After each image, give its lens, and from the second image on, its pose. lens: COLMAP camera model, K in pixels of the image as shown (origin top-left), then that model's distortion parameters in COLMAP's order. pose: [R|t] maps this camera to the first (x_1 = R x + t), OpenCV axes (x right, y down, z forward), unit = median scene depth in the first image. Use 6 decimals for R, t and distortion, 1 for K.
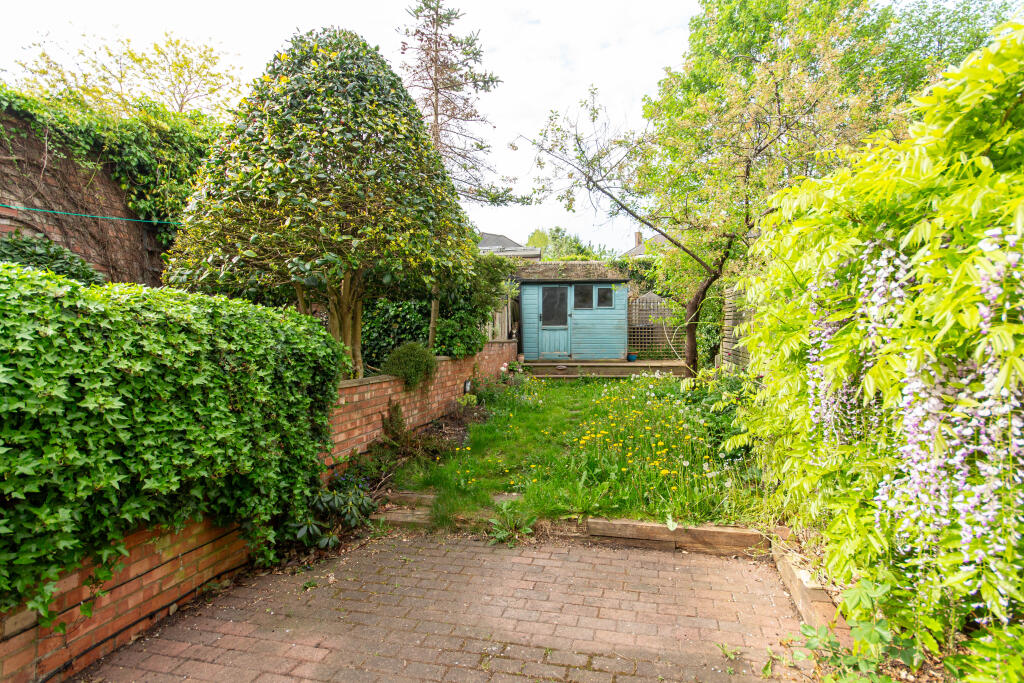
lens RADIAL K [[499.8, 0, 512.3], [0, 499.8, 349.5], [0, 0, 1]] dist [0.004584, 0.000406]
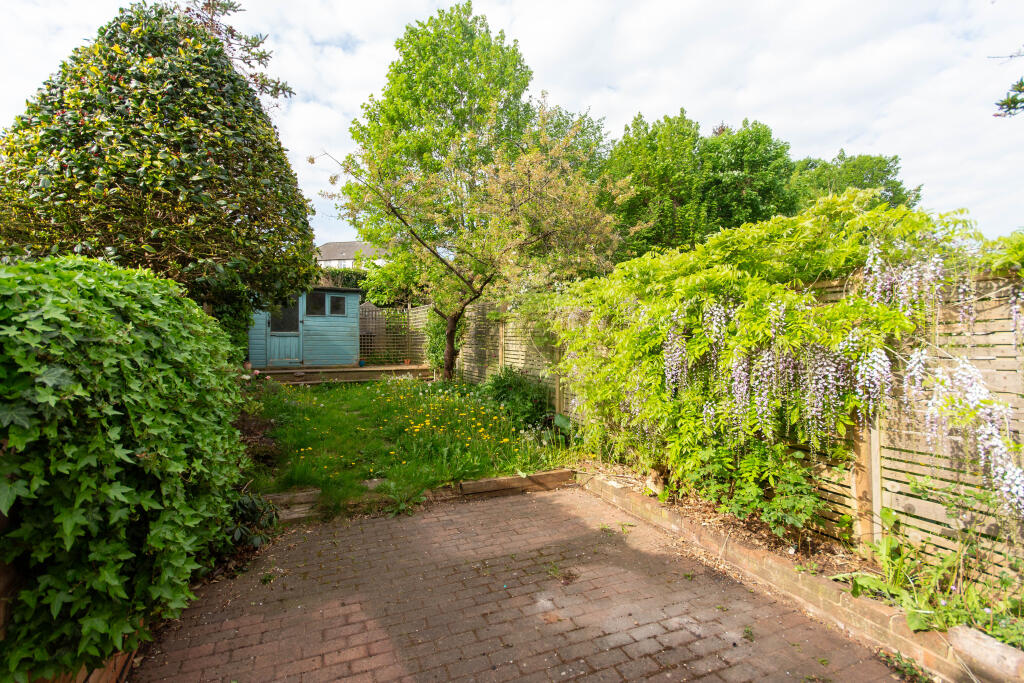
lens RADIAL K [[484.5, 0, 512.0], [0, 484.5, 341.5], [0, 0, 1]] dist [0.000614, -0.000024]
pose [[0.808270, 0.008855, 0.588746, -0.469109], [0.009778, 0.999547, -0.028459, 0.009571], [-0.588731, 0.028759, 0.807817, -0.099296]]
